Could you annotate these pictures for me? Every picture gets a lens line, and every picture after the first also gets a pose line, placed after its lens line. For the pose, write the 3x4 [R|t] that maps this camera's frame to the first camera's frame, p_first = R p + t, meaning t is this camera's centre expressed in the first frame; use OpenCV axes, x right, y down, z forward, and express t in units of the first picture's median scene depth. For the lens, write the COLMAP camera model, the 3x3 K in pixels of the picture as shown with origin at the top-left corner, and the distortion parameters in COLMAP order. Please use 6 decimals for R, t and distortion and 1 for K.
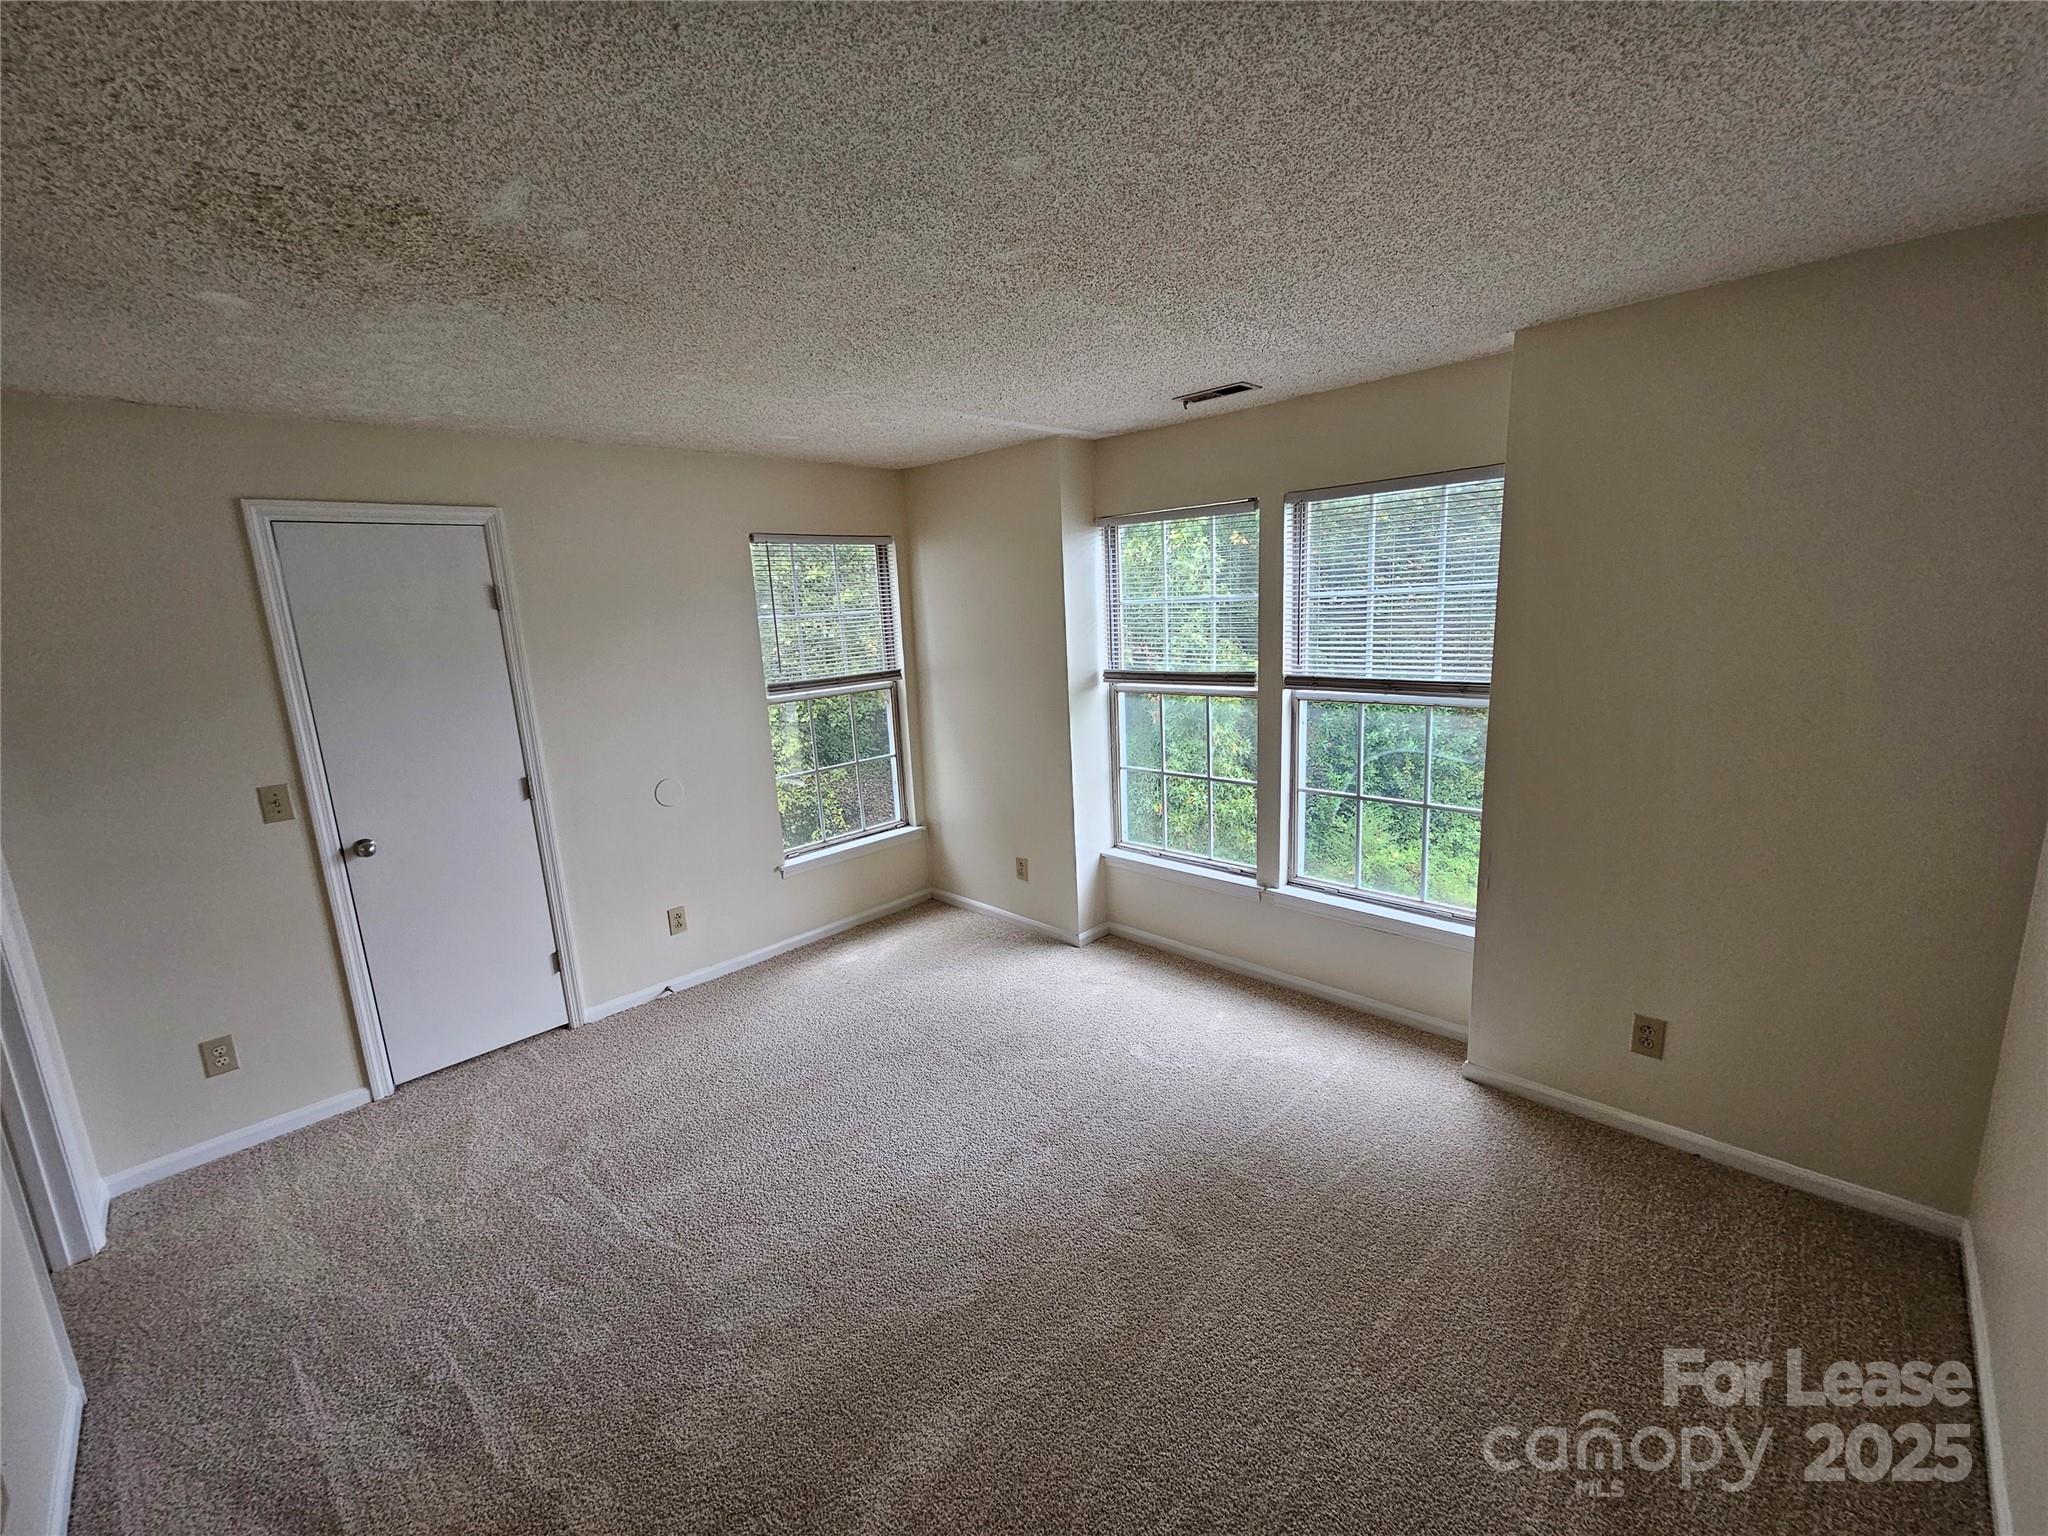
lens RADIAL K [[838.7, 0, 1014.0], [0, 838.7, 766.0], [0, 0, 1]] dist [-0.001190, 0.000180]
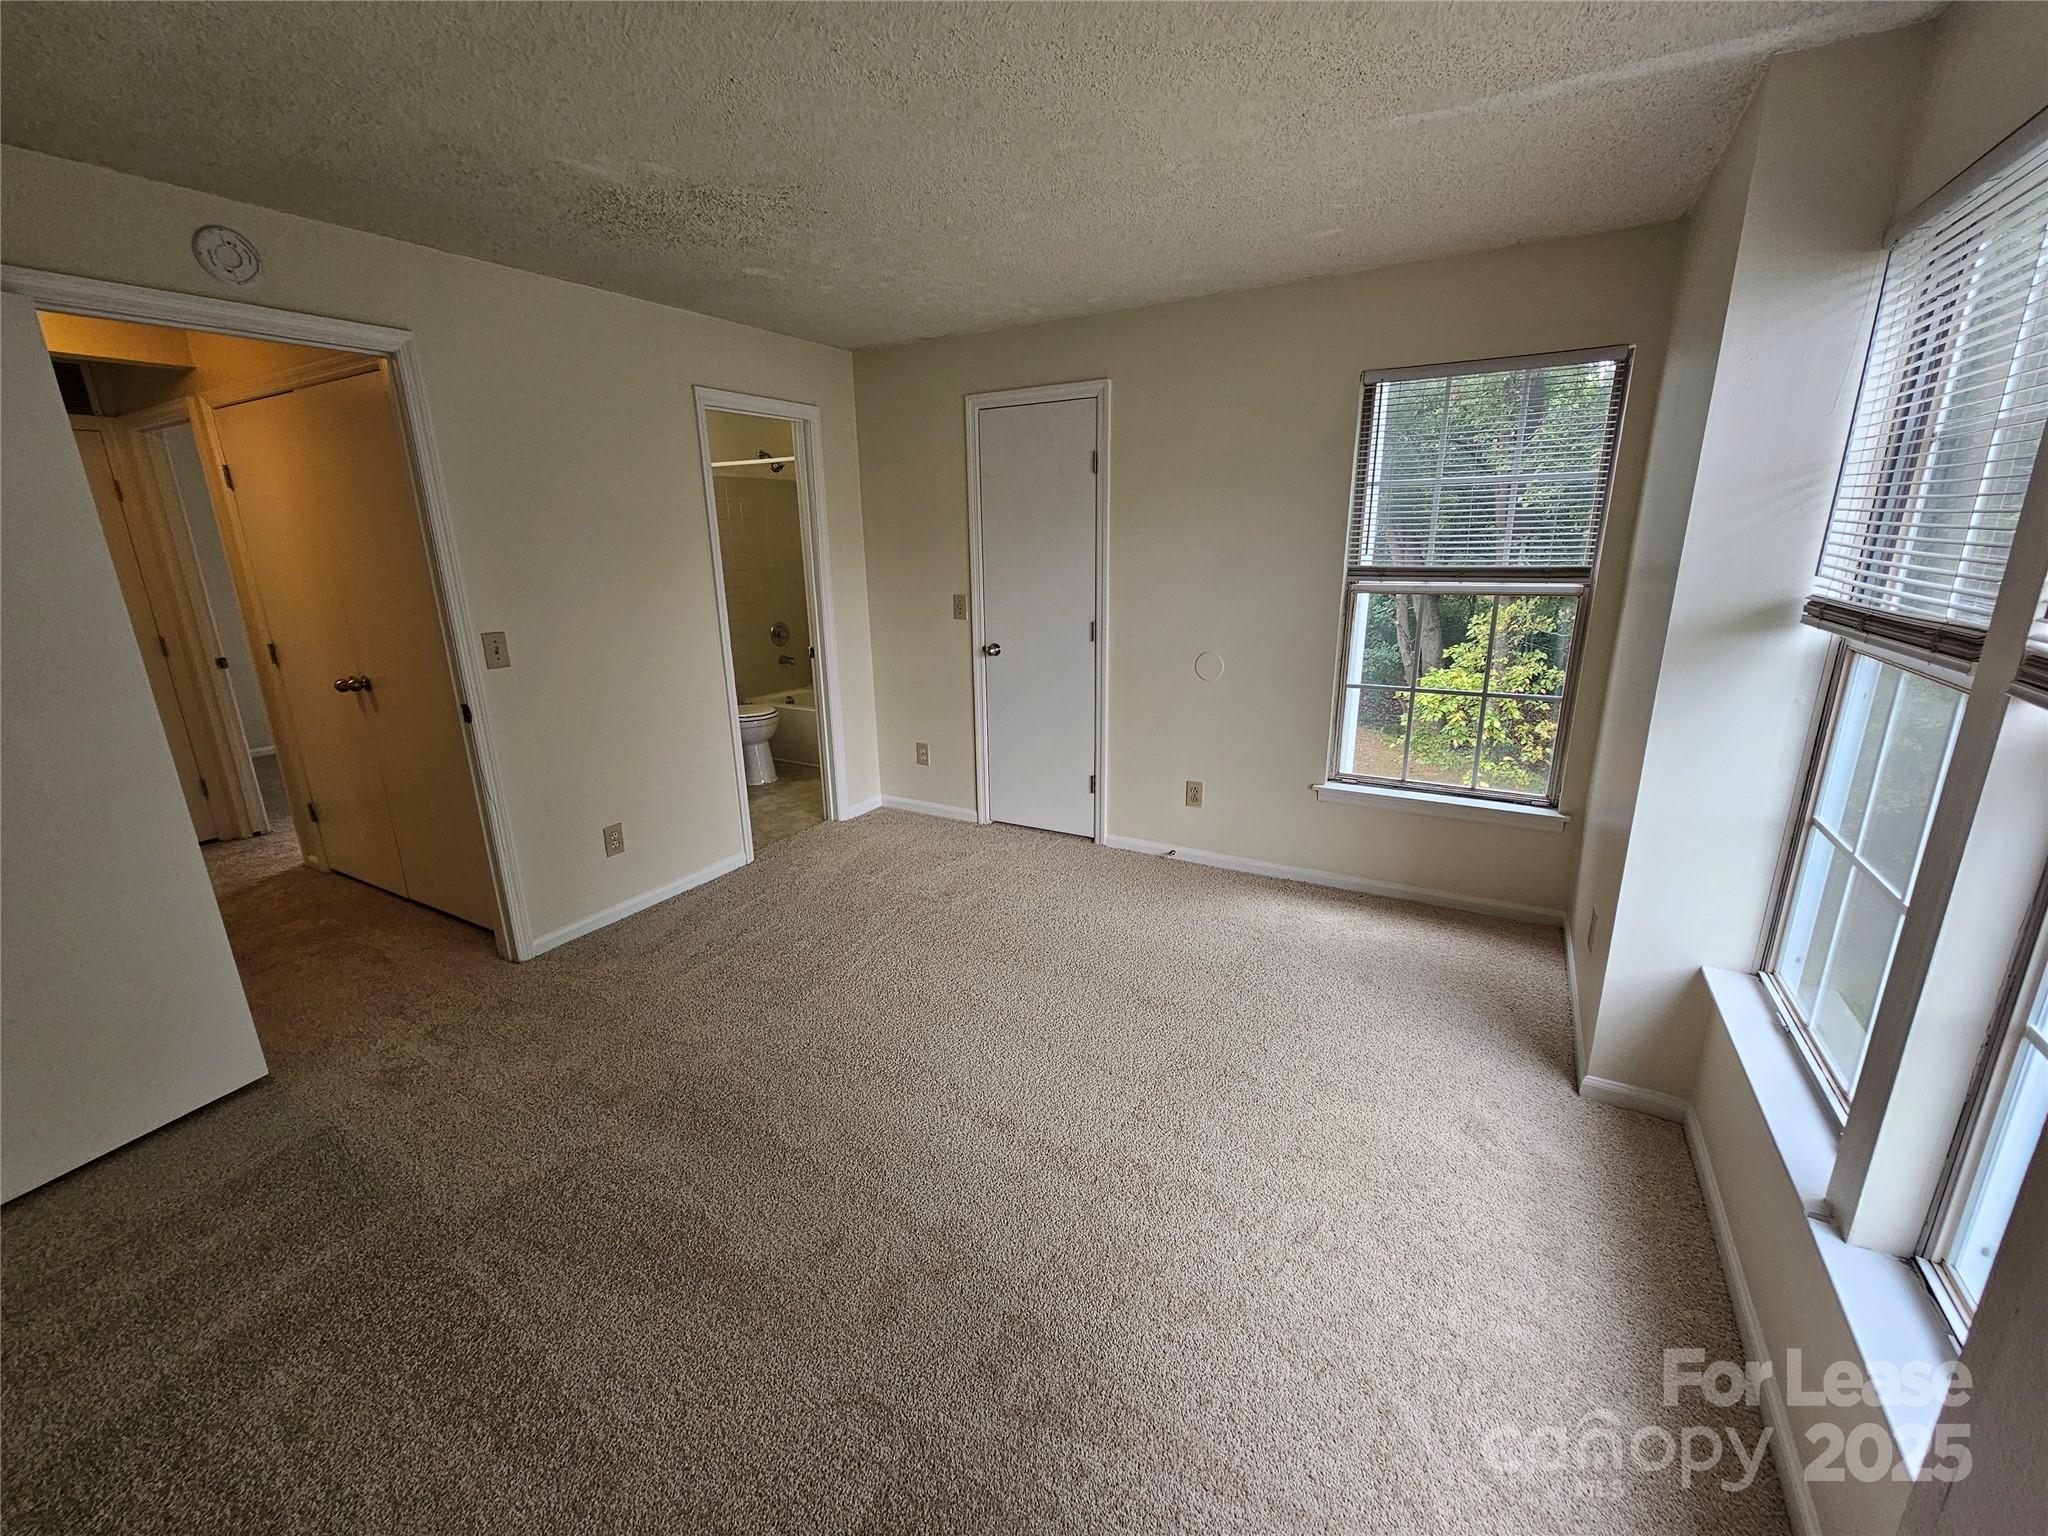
lens RADIAL K [[838.7, 0, 1014.0], [0, 838.7, 766.0], [0, 0, 1]] dist [-0.001190, 0.000180]
pose [[0.253830, 0.302324, -0.918788, 0.491259], [-0.183046, 0.947747, 0.261283, -0.075807], [0.949771, 0.101859, 0.295906, 0.533324]]
